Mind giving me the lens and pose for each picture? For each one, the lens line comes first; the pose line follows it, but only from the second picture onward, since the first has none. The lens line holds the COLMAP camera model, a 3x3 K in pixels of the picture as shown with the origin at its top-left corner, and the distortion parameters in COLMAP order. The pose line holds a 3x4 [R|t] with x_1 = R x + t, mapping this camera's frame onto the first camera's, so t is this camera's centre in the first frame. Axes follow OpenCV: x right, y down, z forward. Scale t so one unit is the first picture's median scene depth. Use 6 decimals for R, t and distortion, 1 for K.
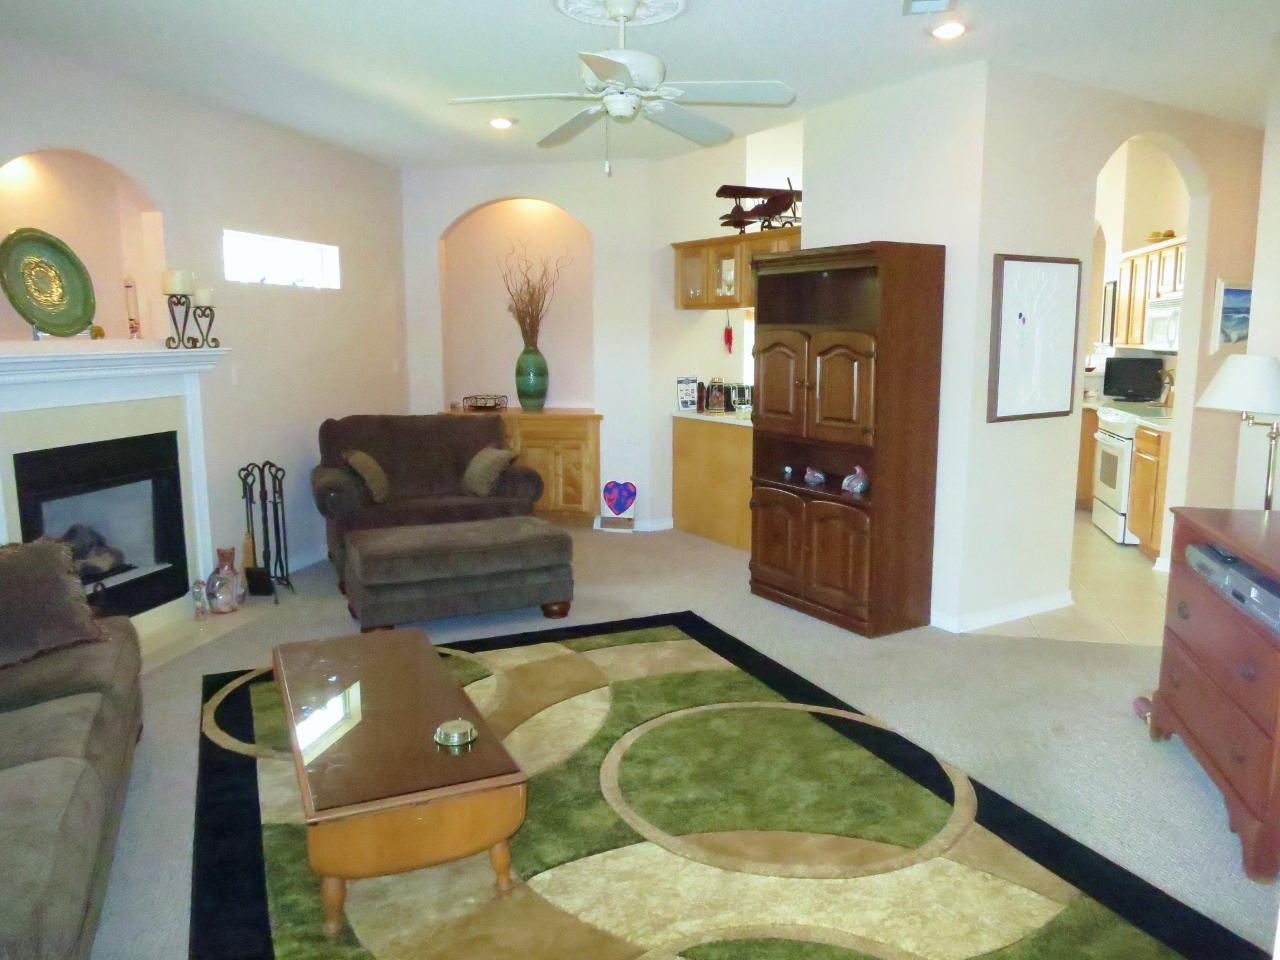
lens RADIAL K [[935.2, 0, 648.5], [0, 935.2, 473.7], [0, 0, 1]] dist [-0.053214, 0.018961]
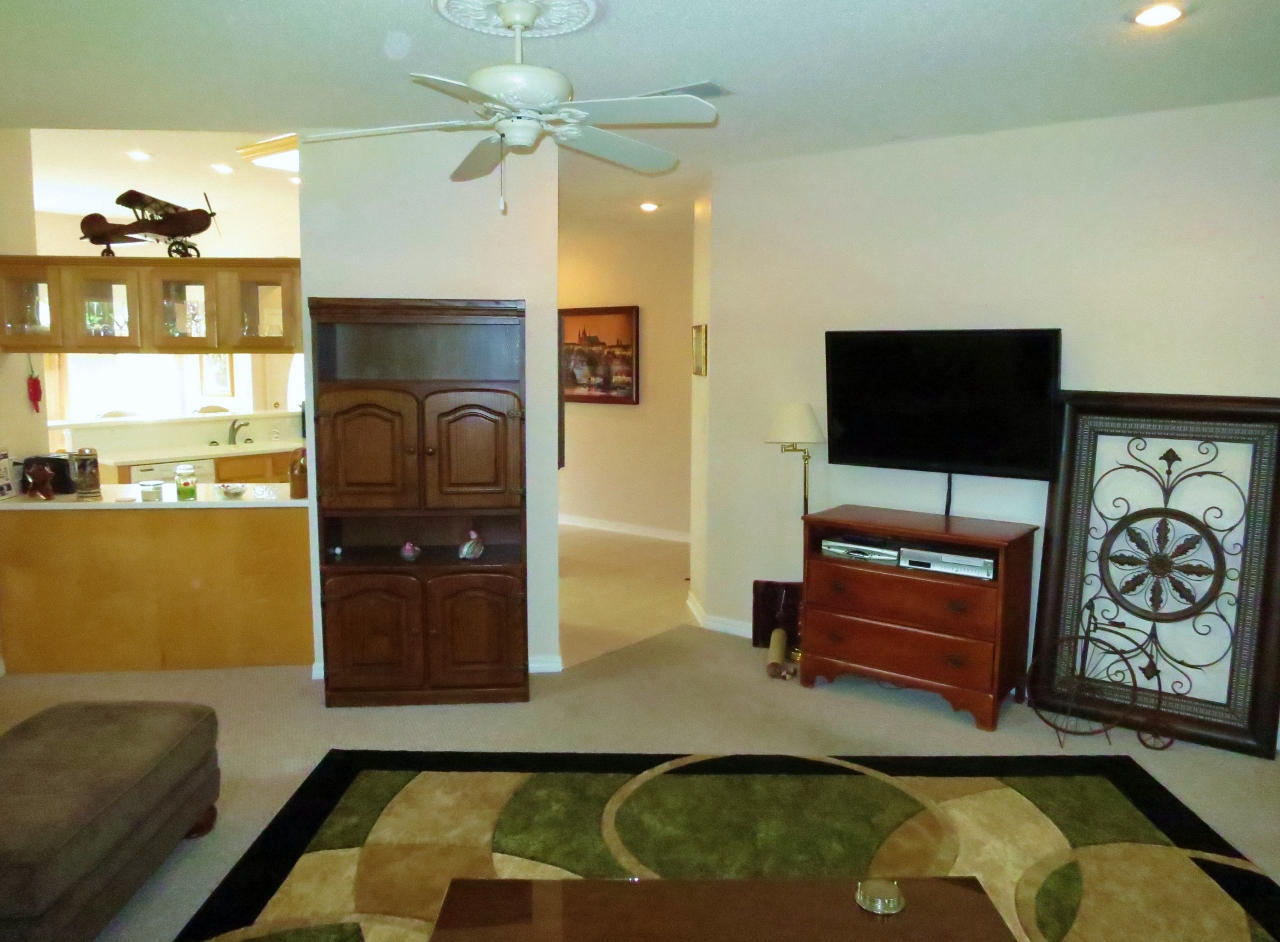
lens RADIAL K [[935.2, 0, 649.1], [0, 935.2, 475.0], [0, 0, 1]] dist [-0.053214, 0.018961]
pose [[0.409628, -0.110661, 0.905516, -0.536897], [0.127960, 0.989772, 0.063072, -0.098628], [-0.903234, 0.090034, 0.419598, 0.423148]]
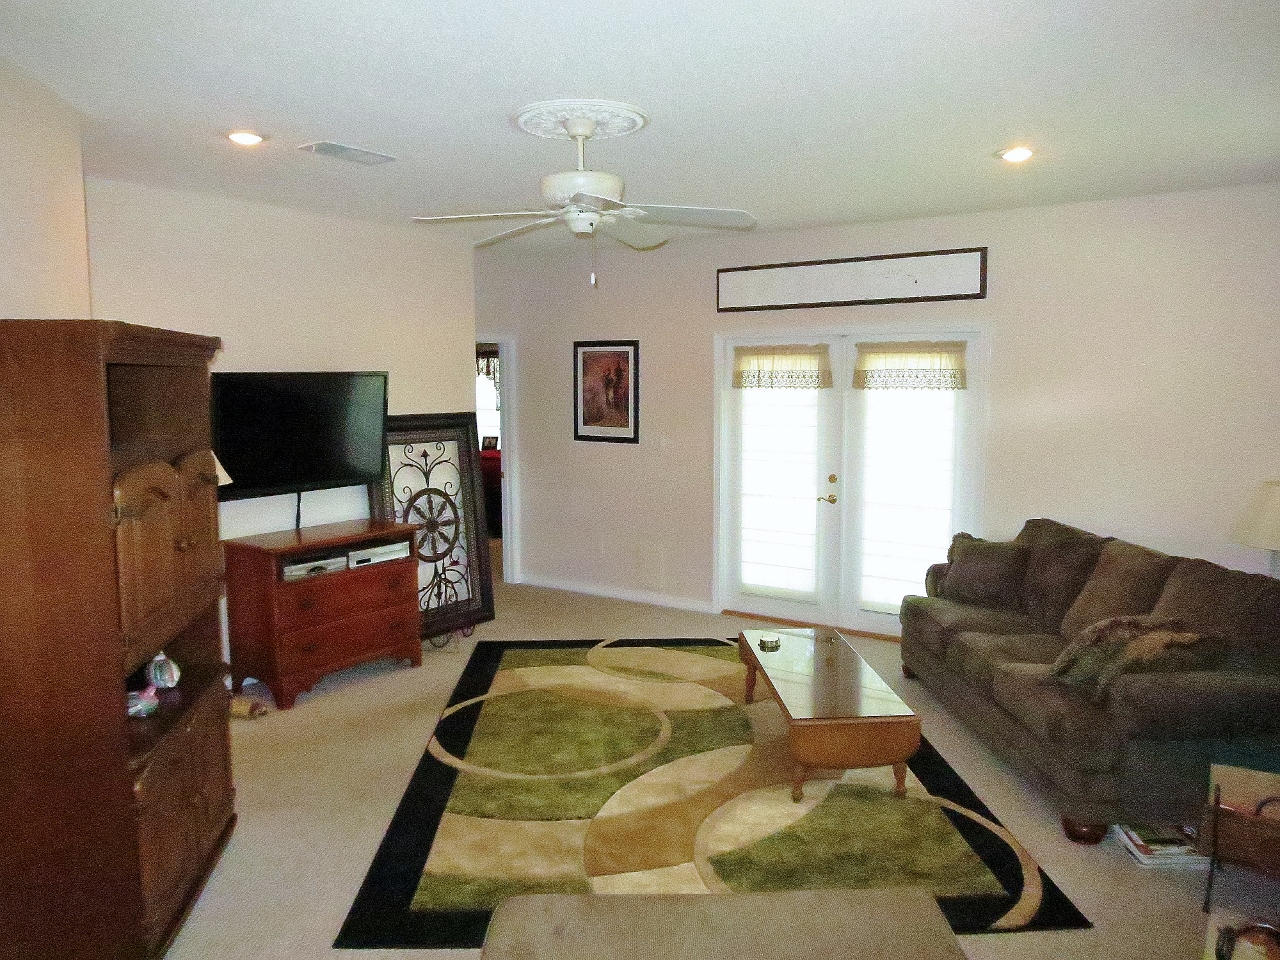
lens RADIAL K [[935.2, 0, 636.3], [0, 935.2, 482.3], [0, 0, 1]] dist [-0.053214, 0.018961]
pose [[-0.927816, -0.031864, 0.371674, -0.340122], [0.064896, 0.967365, 0.244935, -0.264254], [-0.367350, 0.251375, -0.895469, 1.415033]]
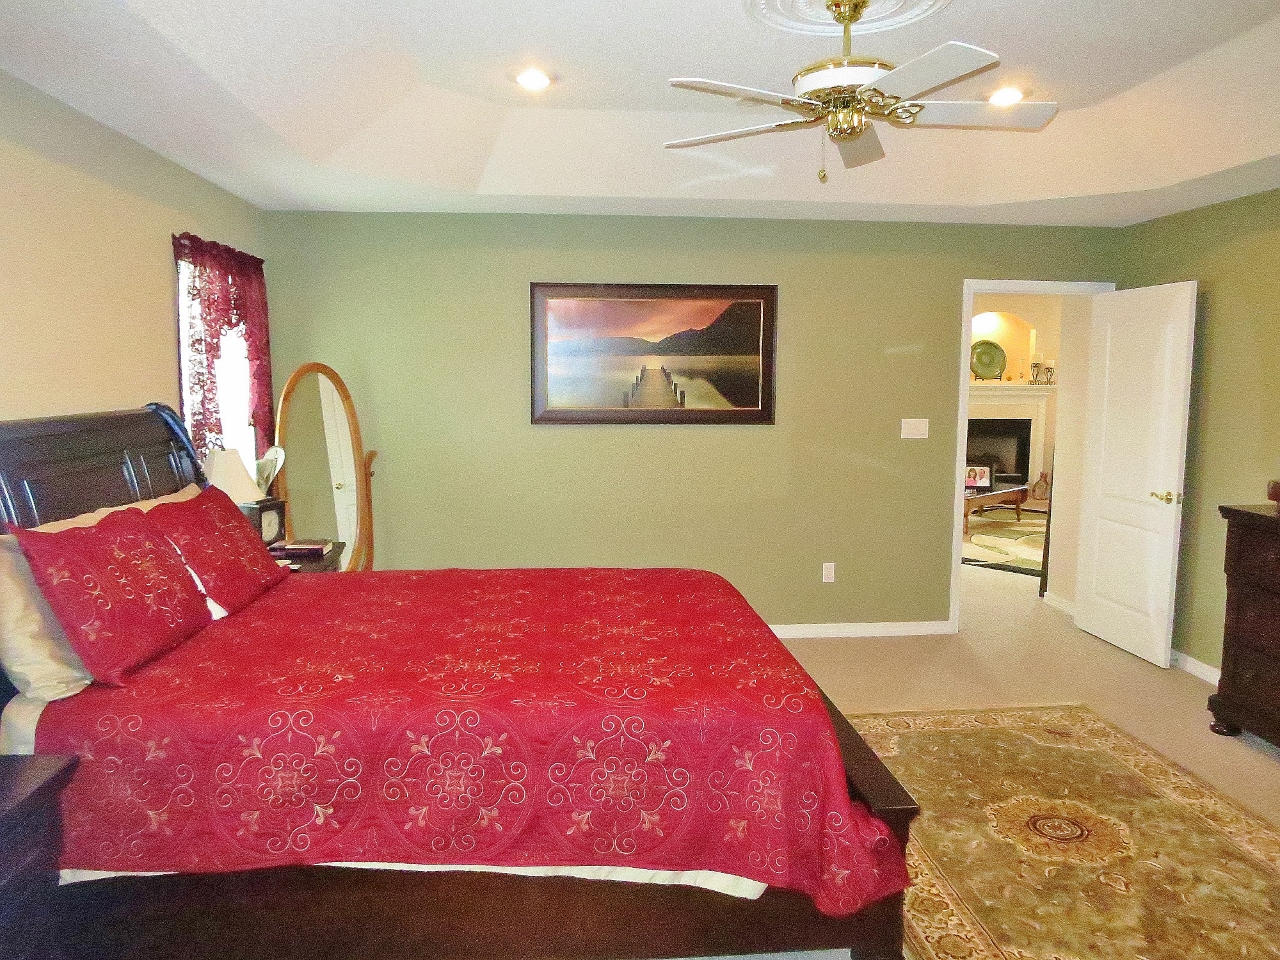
lens RADIAL K [[935.2, 0, 642.0], [0, 935.2, 479.7], [0, 0, 1]] dist [-0.053214, 0.018961]
pose [[0.346506, 0.114741, -0.931004, 1.377455], [-0.146010, 0.986991, 0.067298, 0.092210], [0.926615, 0.112616, 0.358751, -0.770565]]
